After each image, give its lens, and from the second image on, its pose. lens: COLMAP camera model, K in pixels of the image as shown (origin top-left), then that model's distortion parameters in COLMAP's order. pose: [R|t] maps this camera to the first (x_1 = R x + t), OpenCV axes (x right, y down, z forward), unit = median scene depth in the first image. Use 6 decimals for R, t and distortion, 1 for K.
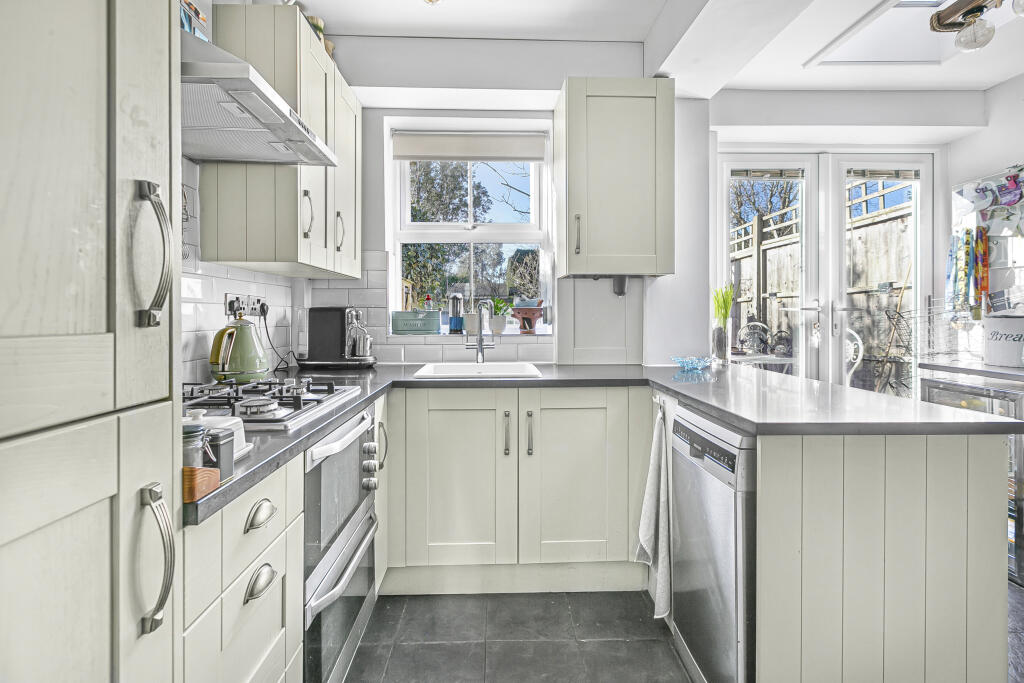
lens RADIAL K [[463.7, 0, 508.8], [0, 463.7, 318.8], [0, 0, 1]] dist [-0.003109, 0.001588]
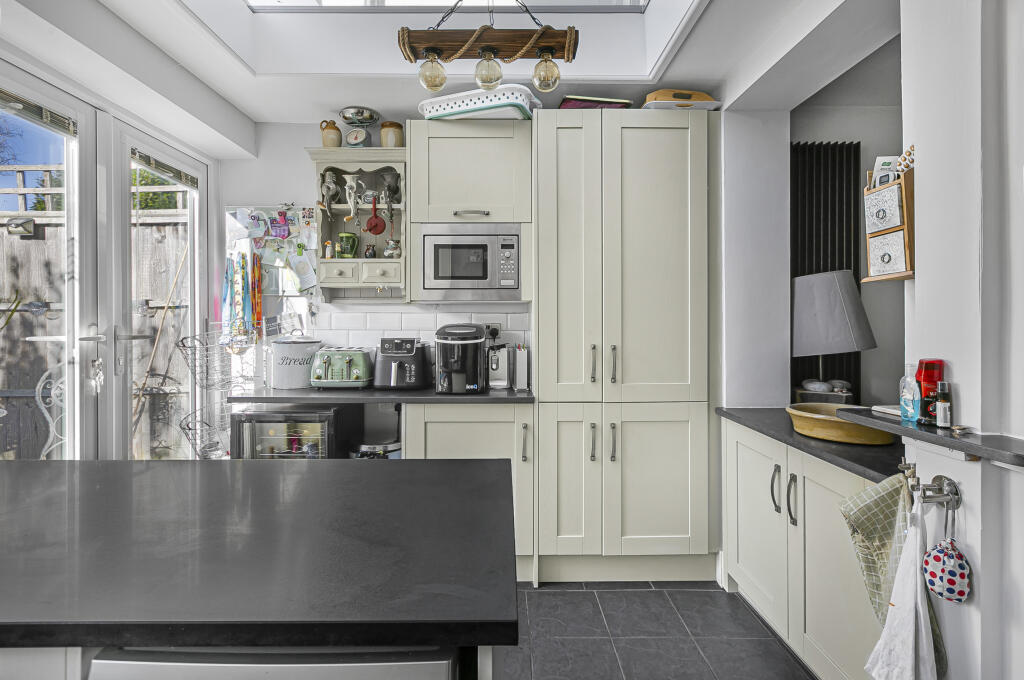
lens RADIAL K [[463.7, 0, 503.3], [0, 463.7, 322.7], [0, 0, 1]] dist [-0.003109, 0.001588]
pose [[0.027845, -0.000069, 0.999612, 0.006397], [0.007280, 0.999973, -0.000133, -0.040729], [-0.999586, 0.007281, 0.027845, 0.415631]]
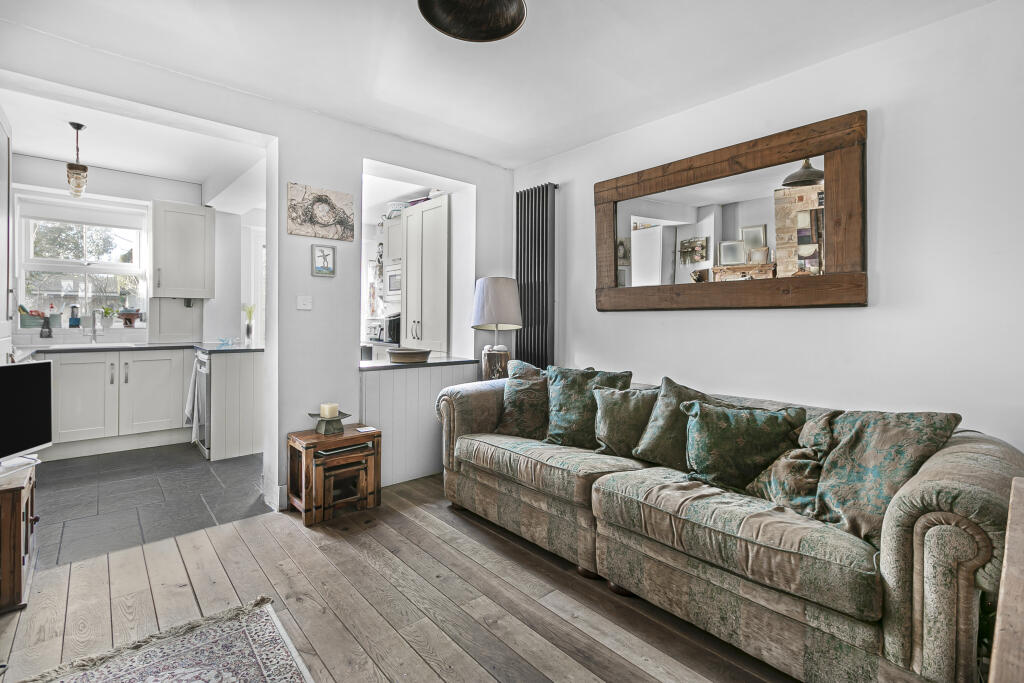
lens RADIAL K [[463.7, 0, 511.6], [0, 463.7, 312.8], [0, 0, 1]] dist [-0.003109, 0.001588]
pose [[0.765802, 0.007571, 0.643032, 0.023912], [-0.000761, 0.999941, -0.010867, -0.006277], [-0.643077, 0.007833, 0.765762, -1.424178]]
